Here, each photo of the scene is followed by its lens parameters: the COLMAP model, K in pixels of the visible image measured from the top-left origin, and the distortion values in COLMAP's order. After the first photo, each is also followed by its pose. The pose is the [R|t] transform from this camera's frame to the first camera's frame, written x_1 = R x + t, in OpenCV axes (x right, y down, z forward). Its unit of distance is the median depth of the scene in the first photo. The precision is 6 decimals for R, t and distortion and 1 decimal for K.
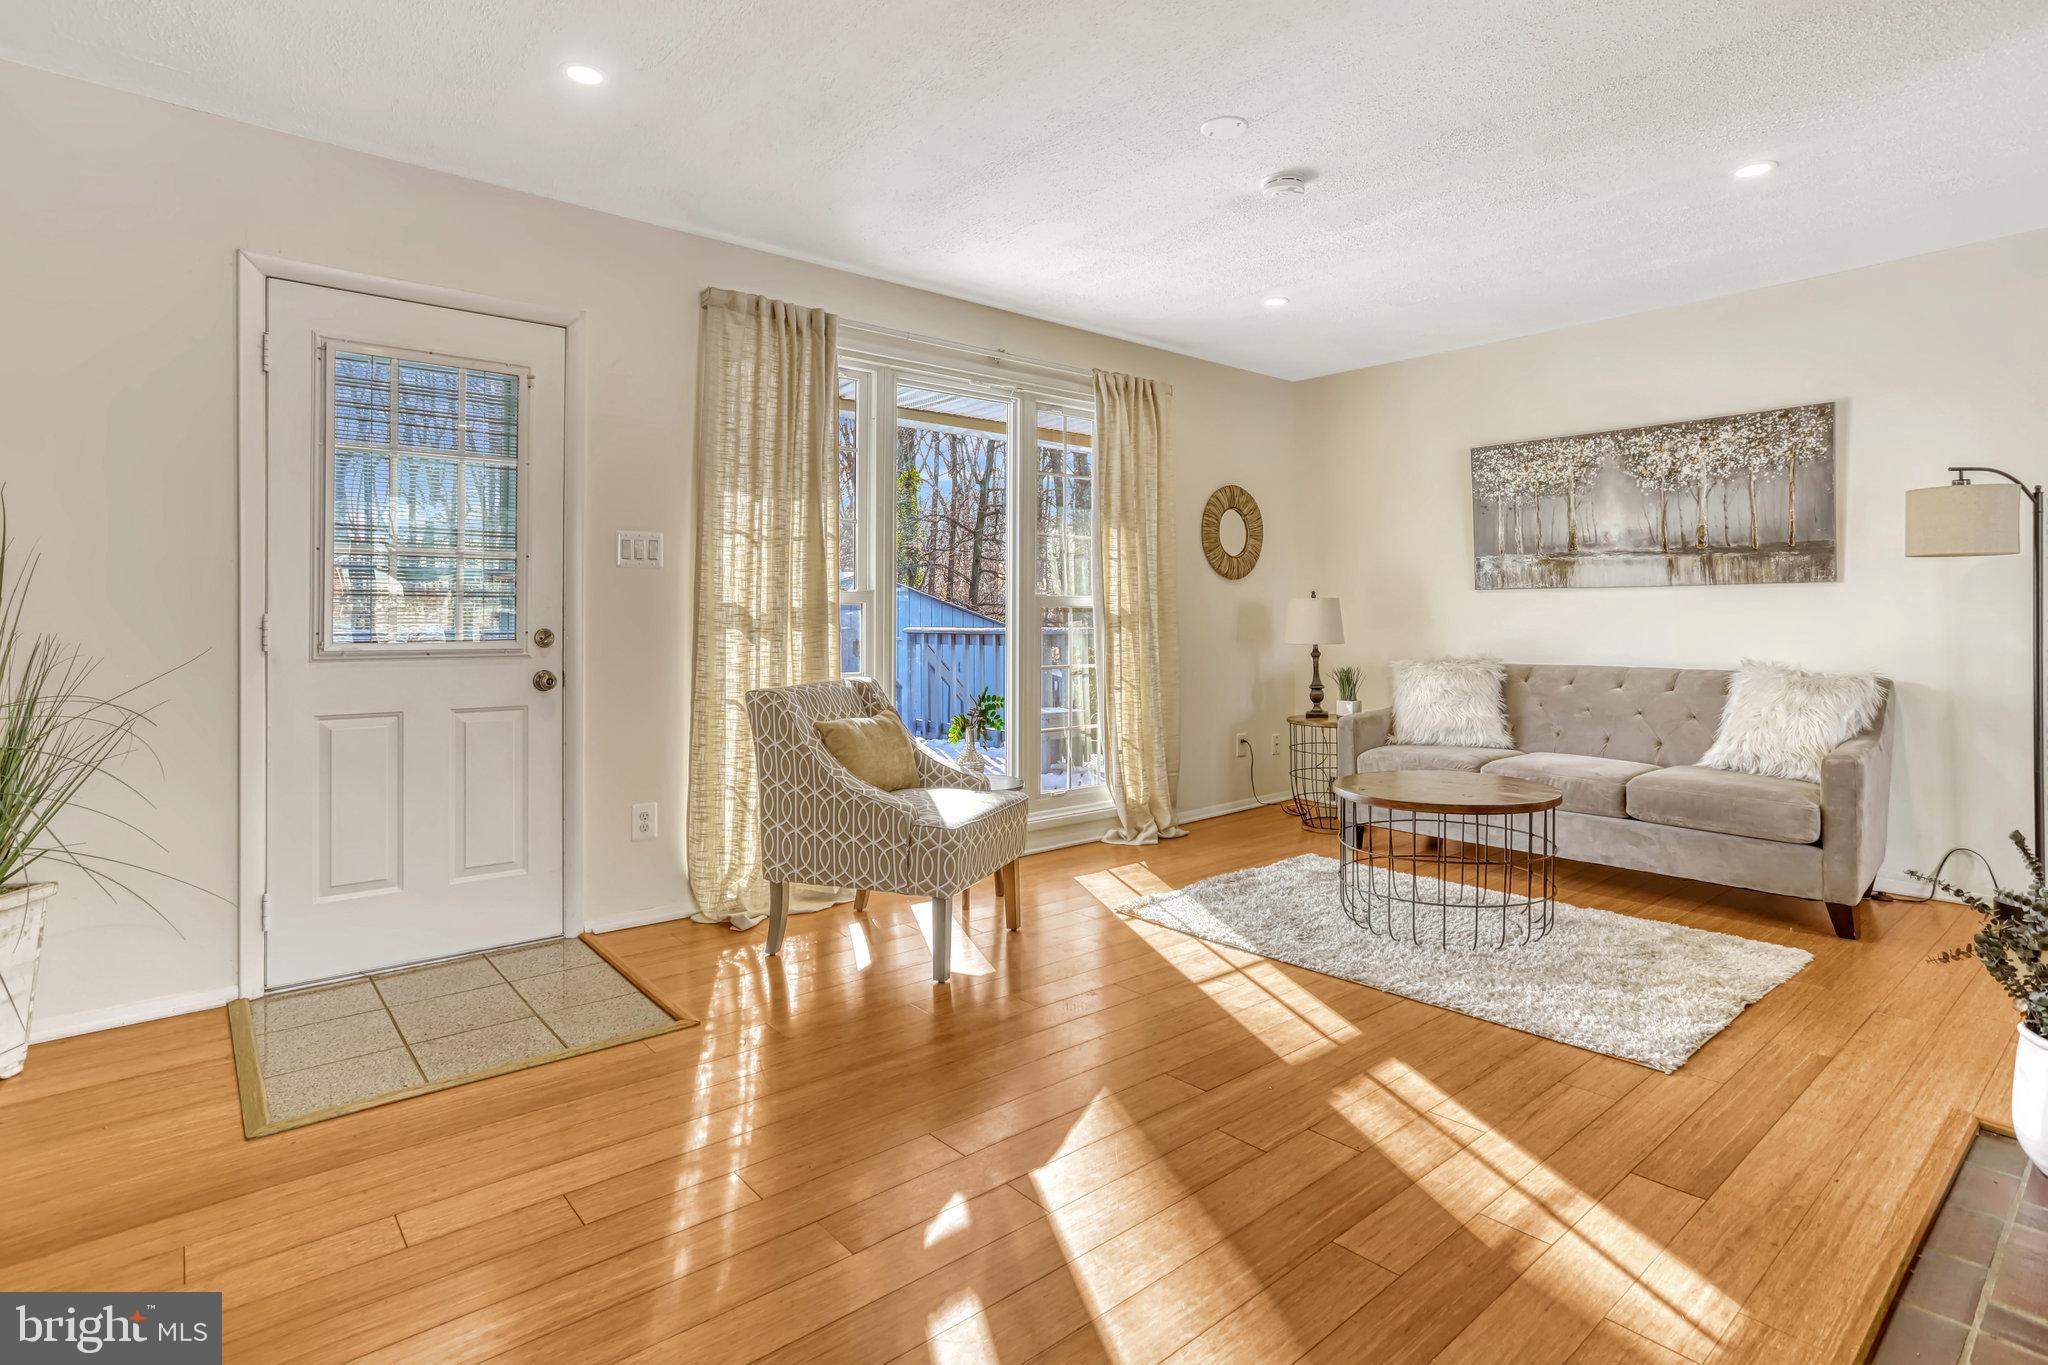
lens RADIAL K [[1031.0, 0, 1032.8], [0, 1031.0, 605.8], [0, 0, 1]] dist [-0.031773, 0.022989]
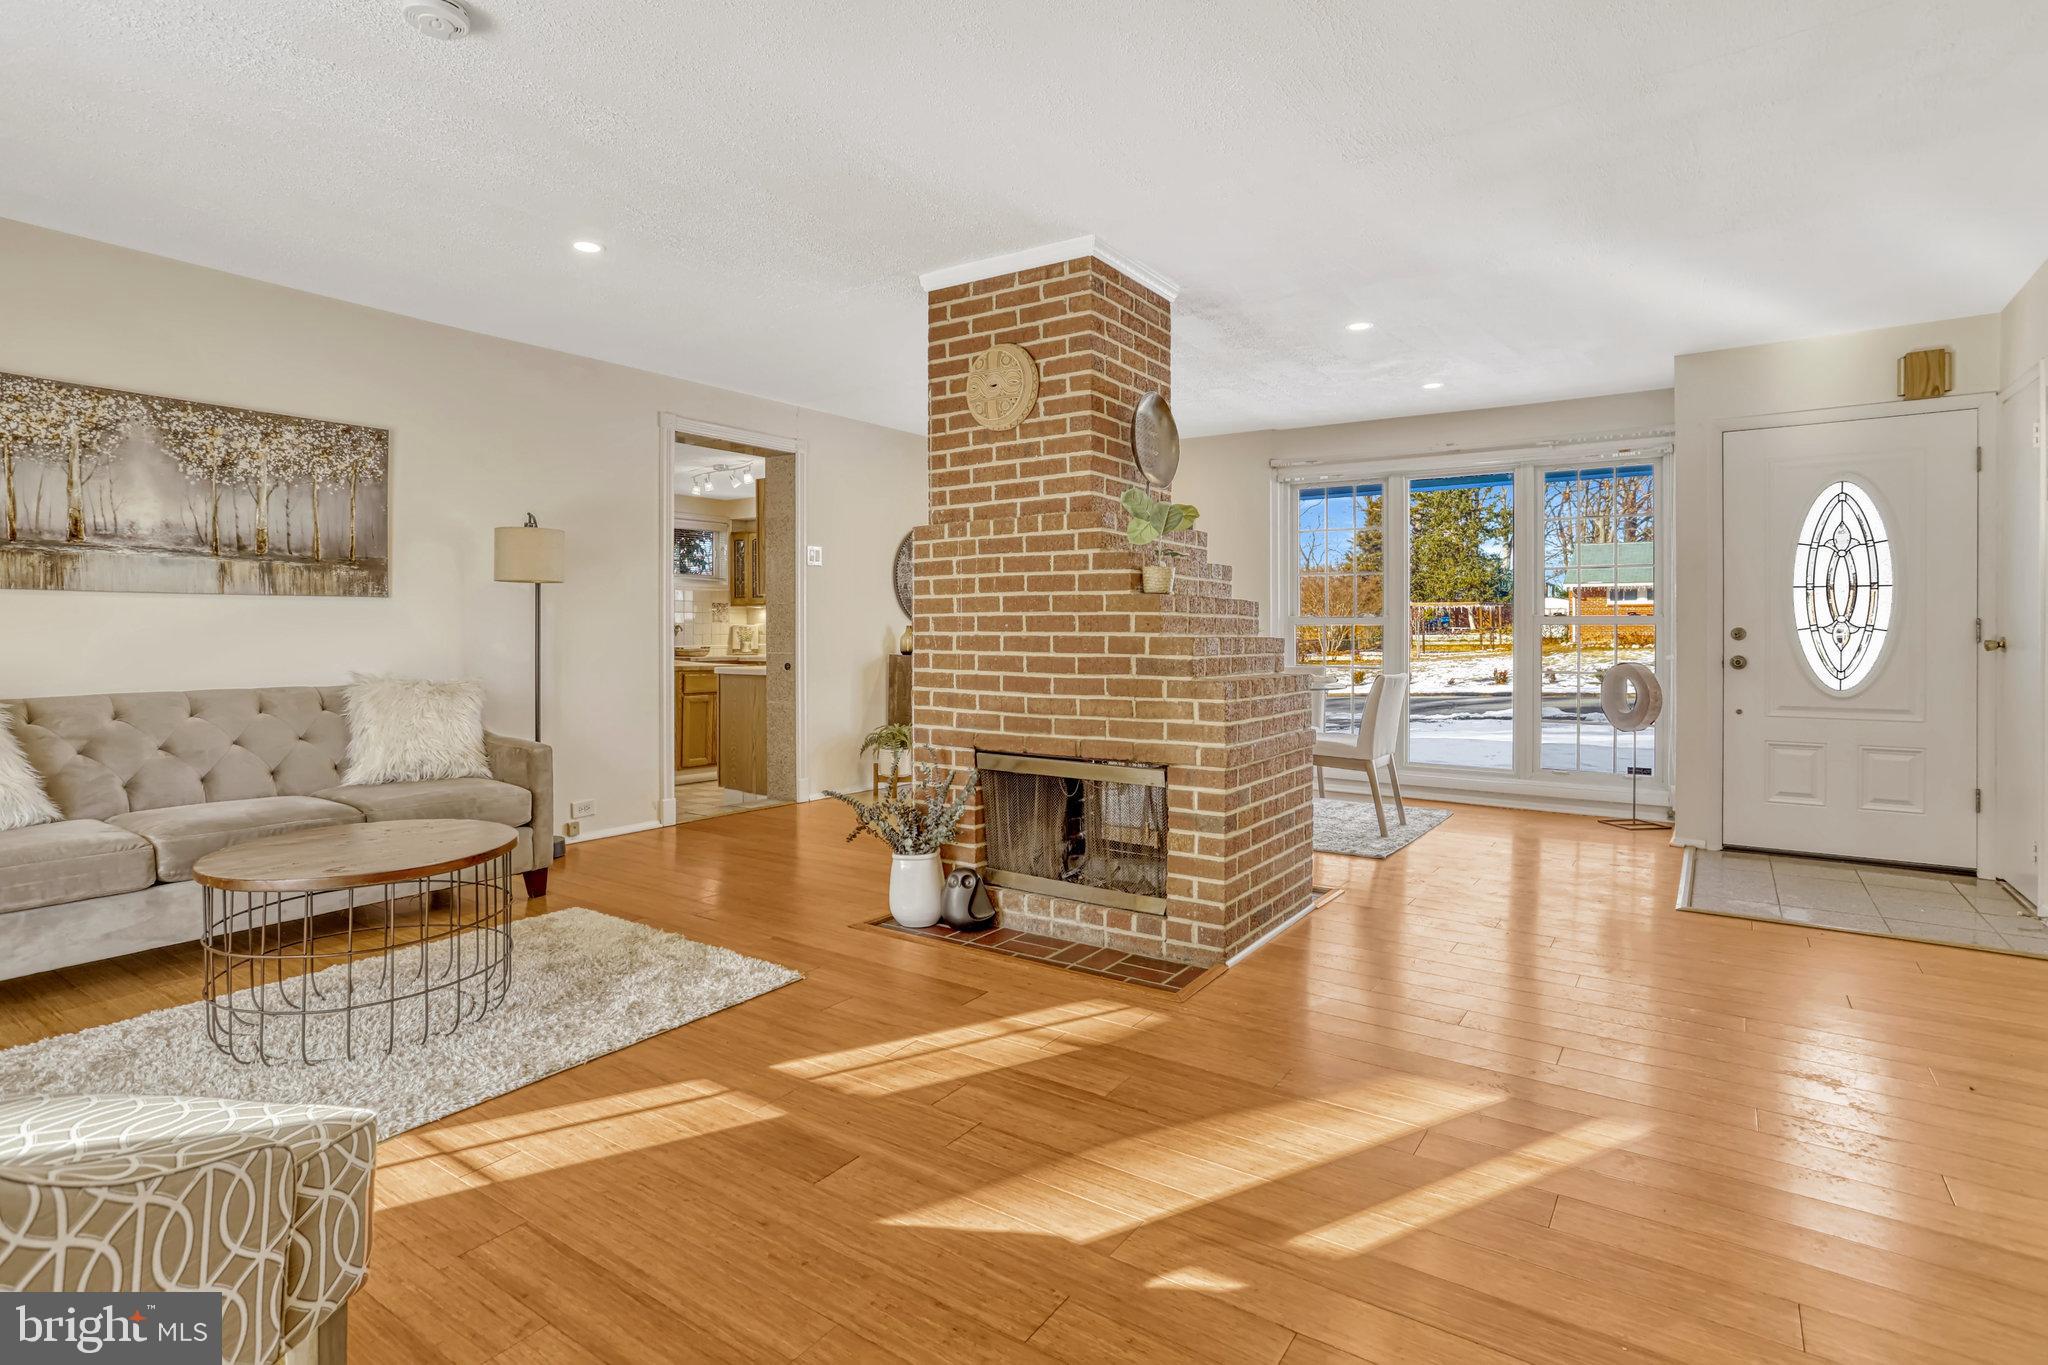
lens RADIAL K [[1031.0, 0, 1012.4], [0, 1031.0, 634.6], [0, 0, 1]] dist [-0.031773, 0.022989]
pose [[-0.246413, -0.008400, 0.969128, -0.453330], [-0.009346, 0.999937, 0.006290, 0.003736], [-0.969120, -0.007508, -0.246476, 0.675176]]
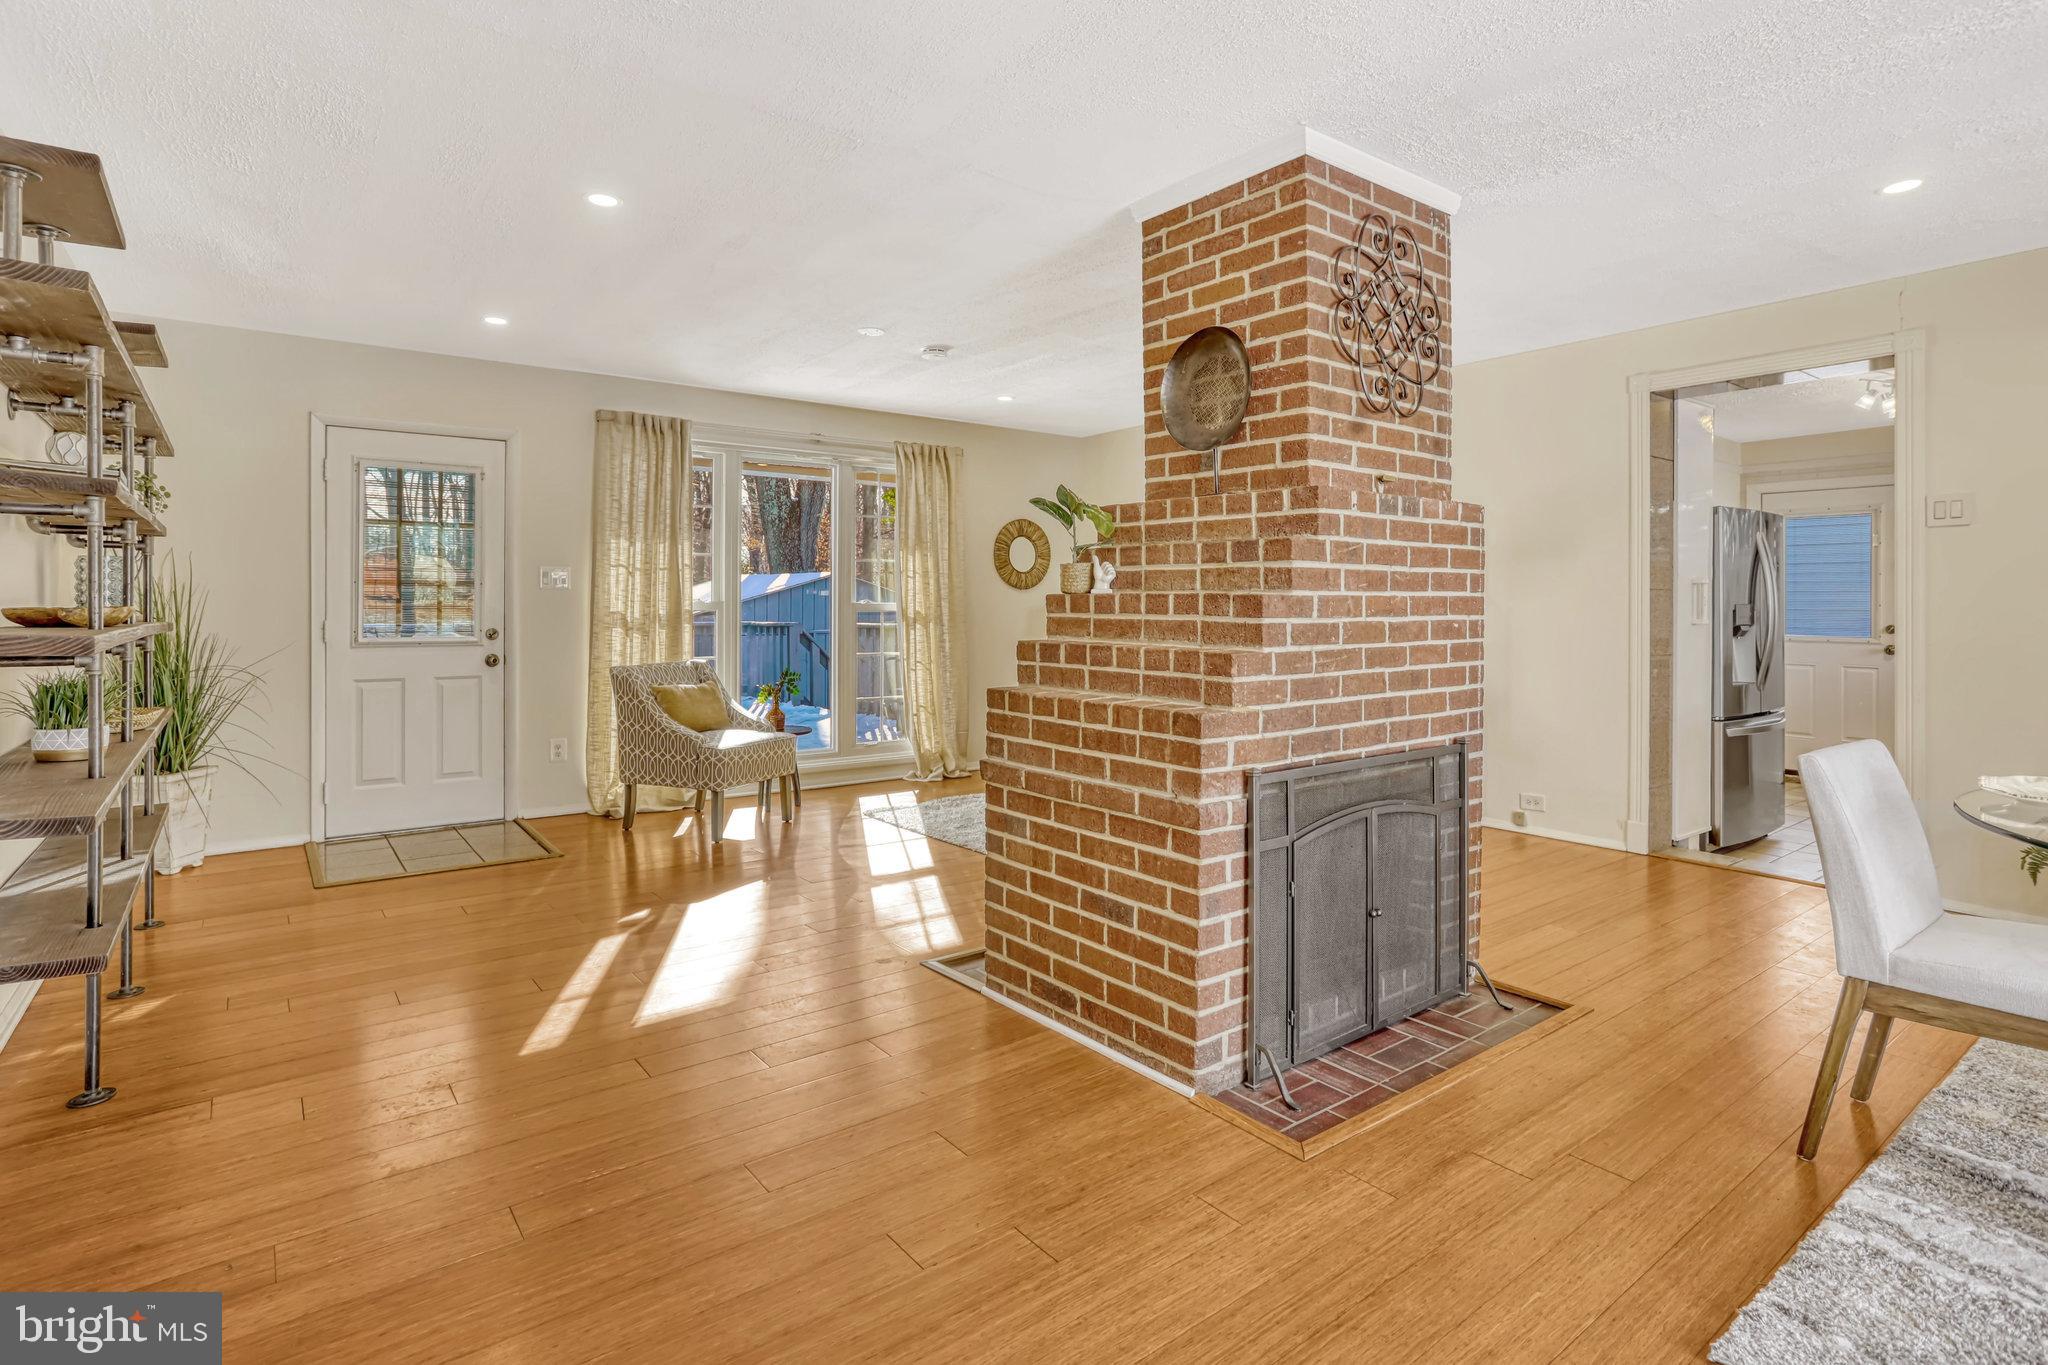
lens RADIAL K [[1031.0, 0, 1020.0], [0, 1031.0, 595.9], [0, 0, 1]] dist [-0.031773, 0.022989]
pose [[0.998398, -0.000820, -0.056567, 0.398947], [0.000748, 0.999999, -0.001292, -0.023105], [0.056568, 0.001247, 0.998398, -0.506475]]
